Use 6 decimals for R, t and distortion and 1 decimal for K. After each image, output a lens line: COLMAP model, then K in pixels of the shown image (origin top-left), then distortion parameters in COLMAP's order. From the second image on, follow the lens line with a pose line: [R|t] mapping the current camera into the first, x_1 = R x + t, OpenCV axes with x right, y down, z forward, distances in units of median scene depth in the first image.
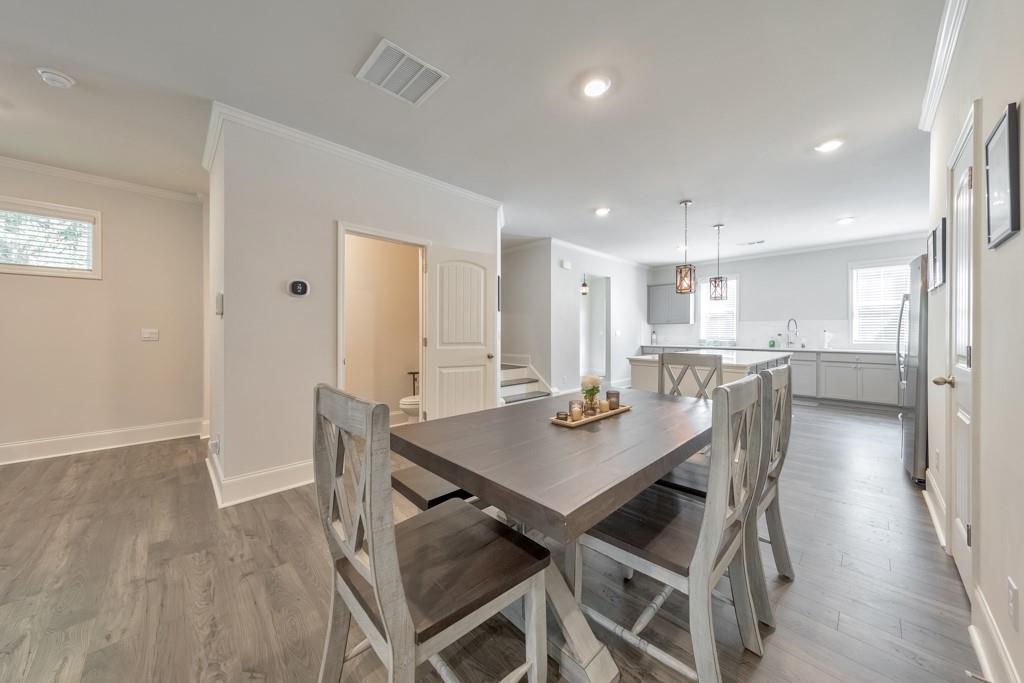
lens RADIAL K [[344.7, 0, 513.5], [0, 344.7, 335.6], [0, 0, 1]] dist [0.001376, 0.000017]
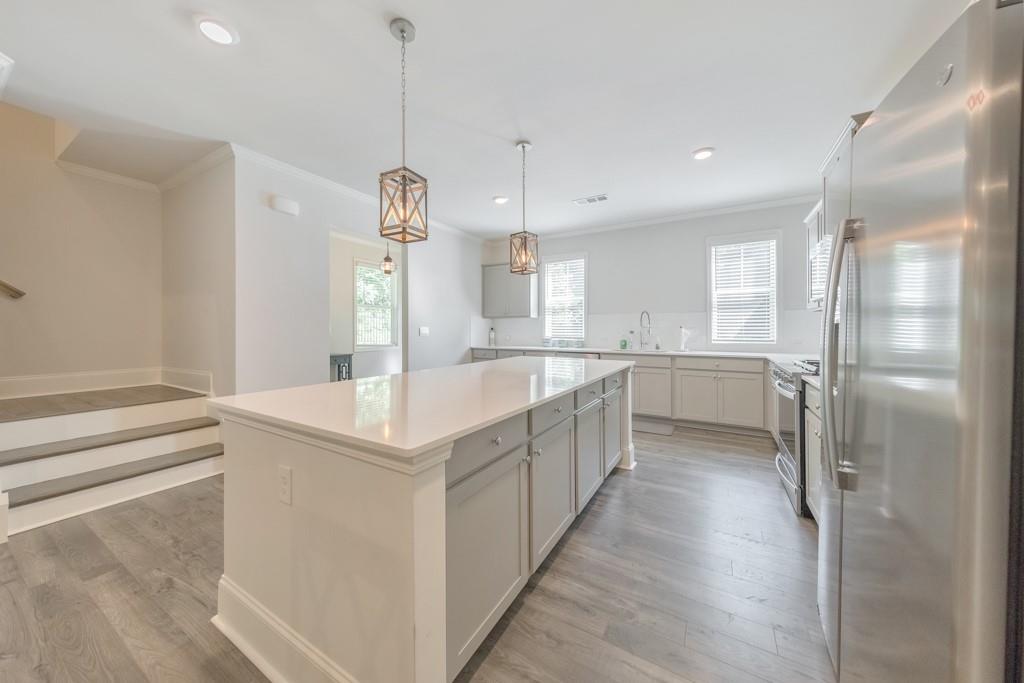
lens RADIAL K [[349.7, 0, 512.0], [0, 349.7, 330.5], [0, 0, 1]] dist [0.001489, 0.000021]
pose [[0.963990, -0.000993, 0.265937, 0.312714], [0.002602, 0.999980, -0.005698, -0.002486], [-0.265927, 0.006185, 0.963973, 0.329462]]
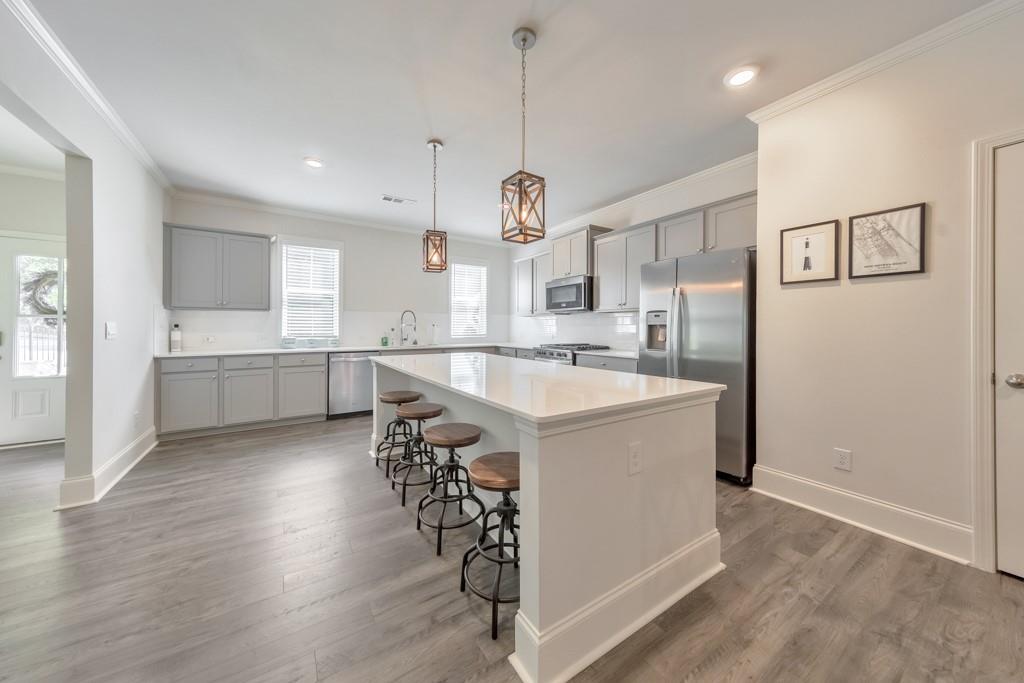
lens RADIAL K [[349.7, 0, 512.0], [0, 349.7, 330.5], [0, 0, 1]] dist [0.001489, 0.000021]
pose [[0.193698, -0.007547, 0.981032, 0.027749], [0.008135, 0.999948, 0.006086, -0.003735], [-0.981027, 0.006801, 0.193750, 0.565302]]
